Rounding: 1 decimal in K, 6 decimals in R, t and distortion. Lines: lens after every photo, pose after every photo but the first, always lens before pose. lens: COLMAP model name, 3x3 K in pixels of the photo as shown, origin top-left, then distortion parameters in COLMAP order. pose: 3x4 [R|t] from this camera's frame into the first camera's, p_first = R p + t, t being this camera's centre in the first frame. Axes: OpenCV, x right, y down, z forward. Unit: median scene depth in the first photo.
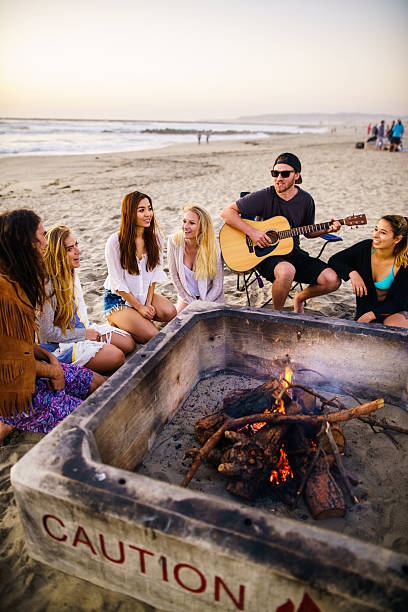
lens RADIAL K [[426.4, 0, 208.5], [0, 426.4, 307.0], [0, 0, 1]] dist [-0.040848, 0.034731]
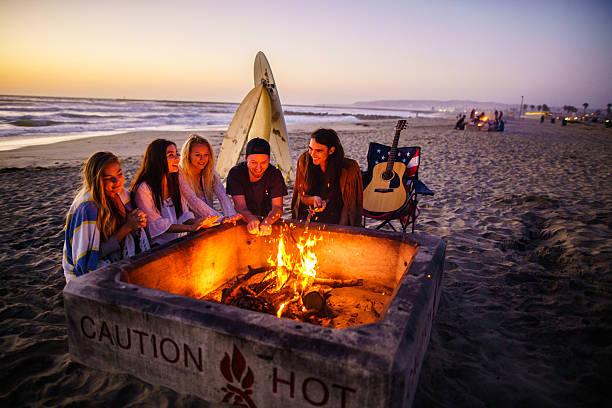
lens RADIAL K [[426.4, 0, 308.8], [0, 426.4, 204.1], [0, 0, 1]] dist [-0.040848, 0.034731]
pose [[0.999093, 0.022935, -0.035883, 0.239056], [-0.029196, 0.982292, -0.185070, 0.202680], [0.031003, 0.185950, 0.982070, -0.257533]]
